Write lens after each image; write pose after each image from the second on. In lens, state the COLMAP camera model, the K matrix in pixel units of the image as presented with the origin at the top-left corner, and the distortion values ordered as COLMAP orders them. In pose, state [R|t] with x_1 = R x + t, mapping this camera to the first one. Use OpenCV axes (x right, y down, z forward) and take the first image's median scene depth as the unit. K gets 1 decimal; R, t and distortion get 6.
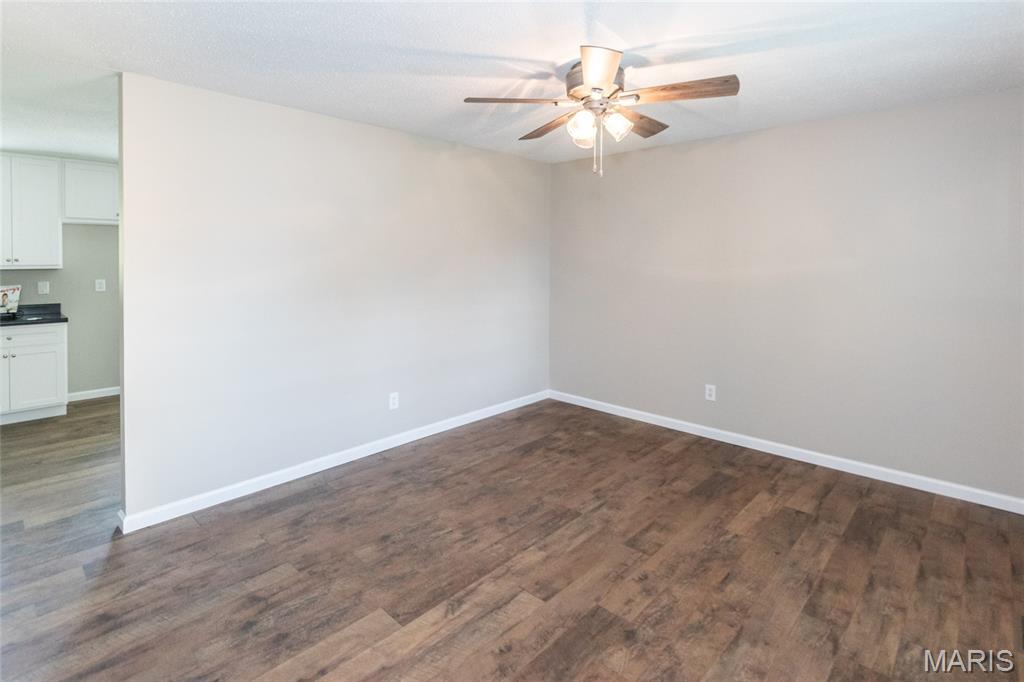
lens RADIAL K [[488.1, 0, 517.4], [0, 488.1, 318.4], [0, 0, 1]] dist [0.001206, 0.000243]
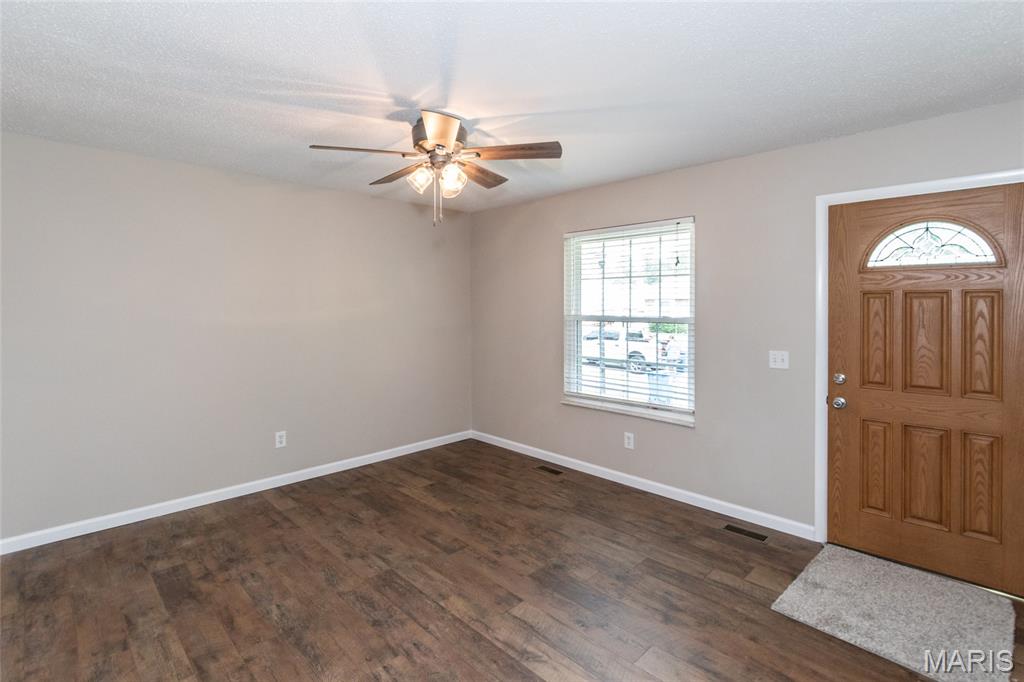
lens RADIAL K [[488.1, 0, 517.4], [0, 488.1, 318.4], [0, 0, 1]] dist [0.001206, 0.000243]
pose [[0.051589, -0.032460, 0.998141, -0.880653], [0.126551, 0.991627, 0.025707, -0.080239], [-0.990618, 0.124990, 0.055265, 0.733361]]
